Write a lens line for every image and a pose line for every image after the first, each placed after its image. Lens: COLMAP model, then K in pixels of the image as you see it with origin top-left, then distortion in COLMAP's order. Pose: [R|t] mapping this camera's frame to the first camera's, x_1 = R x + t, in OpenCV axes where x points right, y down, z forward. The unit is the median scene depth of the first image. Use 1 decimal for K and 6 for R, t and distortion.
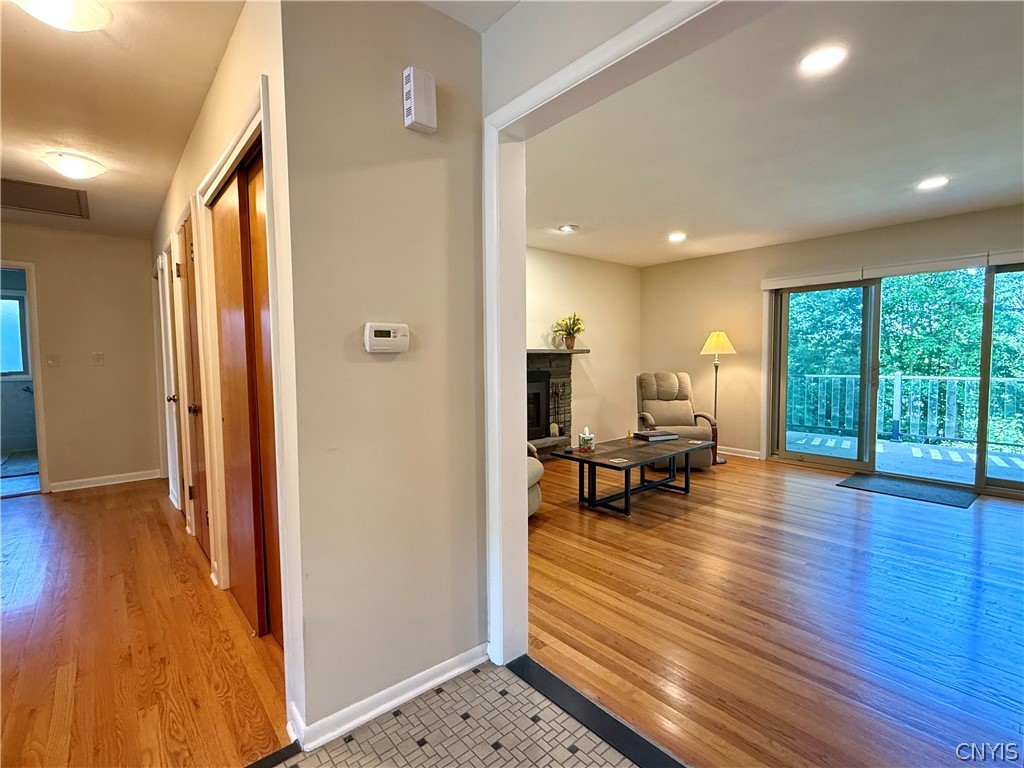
lens RADIAL K [[479.8, 0, 512.0], [0, 479.8, 384.0], [0, 0, 1]] dist [-0.000659, 0.000280]
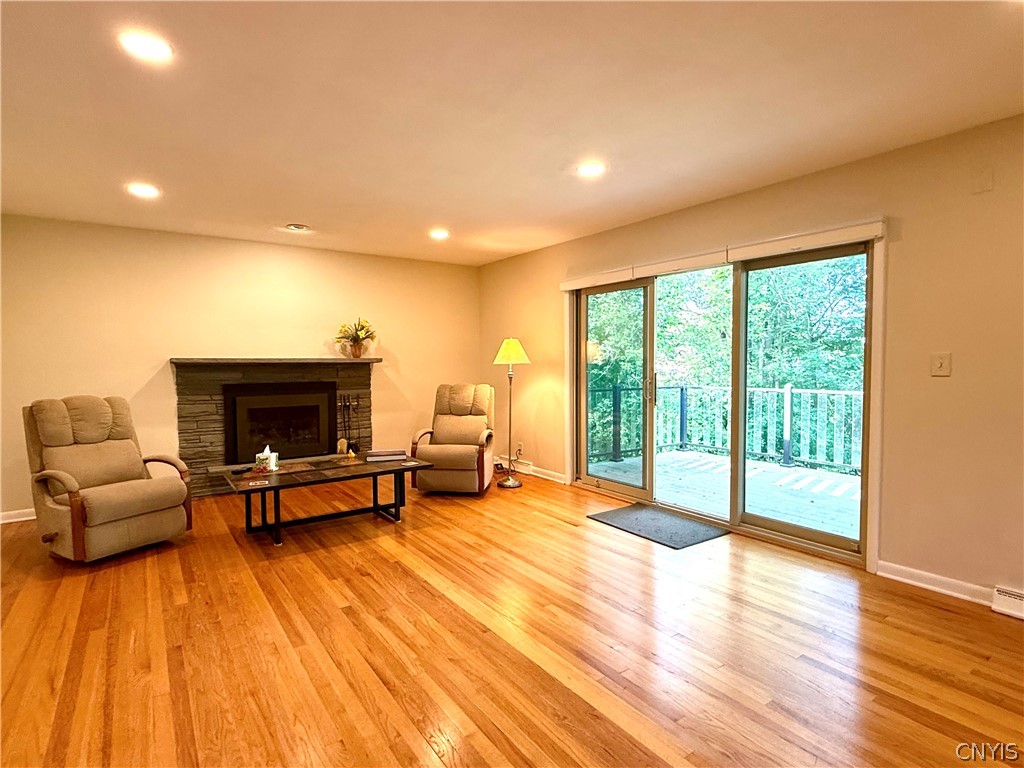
lens RADIAL K [[528.1, 0, 512.0], [0, 528.1, 384.0], [0, 0, 1]] dist [-0.000168, 0.000312]
pose [[0.995956, 0.005802, -0.089657, 0.510121], [-0.007083, 0.999877, -0.013969, -0.011305], [0.089565, 0.014547, 0.995875, 0.028496]]
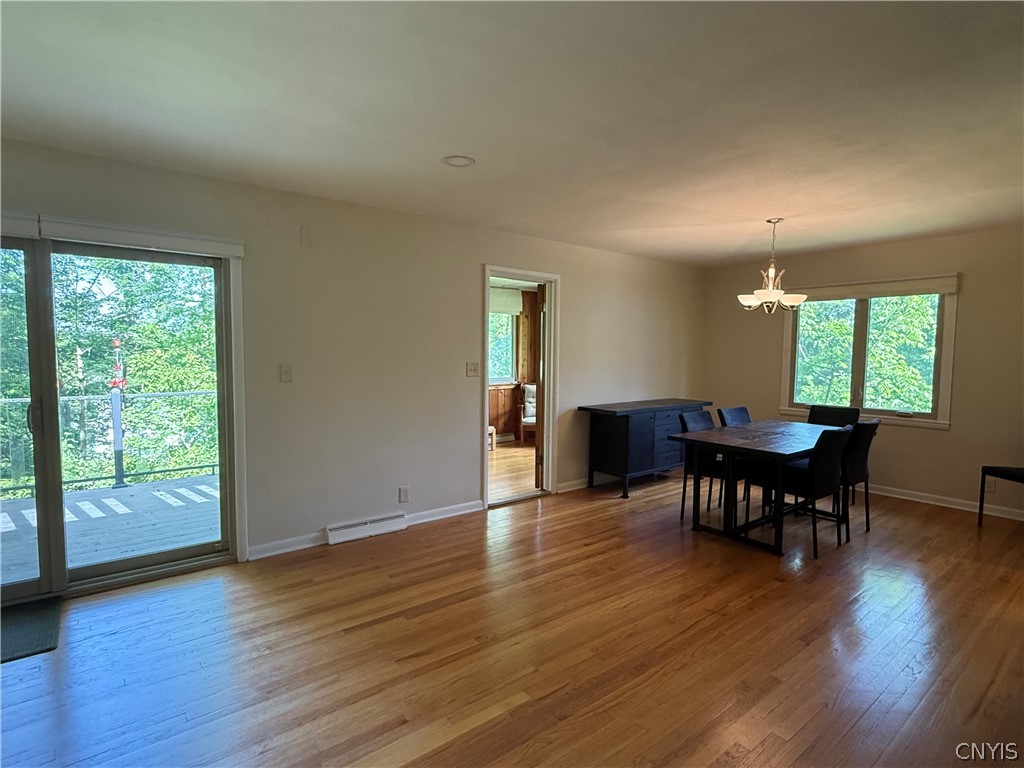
lens RADIAL K [[528.1, 0, 512.0], [0, 528.1, 384.0], [0, 0, 1]] dist [-0.000168, 0.000312]
pose [[0.034828, -0.055676, 0.997841, 0.234445], [0.048624, 0.997359, 0.053952, -0.049129], [-0.998210, 0.046640, 0.037443, 0.285452]]
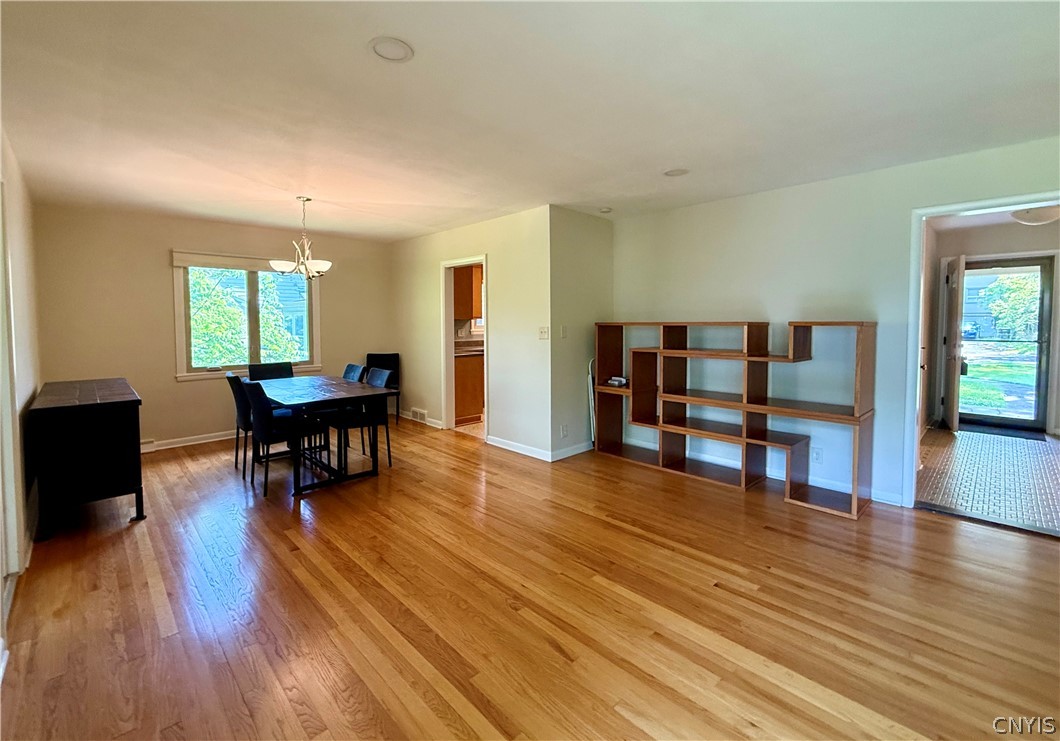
lens RADIAL K [[463.5, 0, 528.2], [0, 463.5, 341.2], [0, 0, 1]] dist [-0.000688, -0.000040]
pose [[-0.998085, 0.012836, -0.060507, 0.708348], [0.006647, 0.994825, 0.101386, -0.068500], [0.061495, 0.100790, -0.993005, 0.722819]]
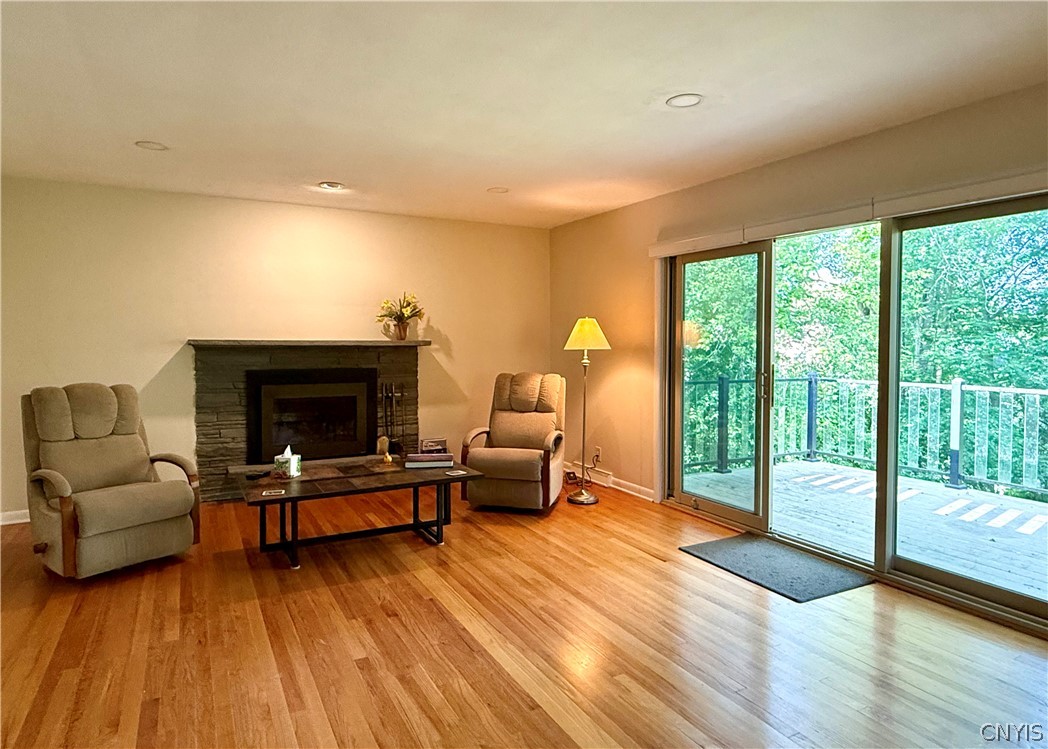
lens RADIAL K [[625.7, 0, 523.2], [0, 625.7, 357.9], [0, 0, 1]] dist [-0.000154, -0.000352]
pose [[0.977644, 0.016582, -0.209611, 0.523440], [-0.022718, 0.999380, -0.026901, -0.022375], [0.209035, 0.031061, 0.977415, 0.073207]]
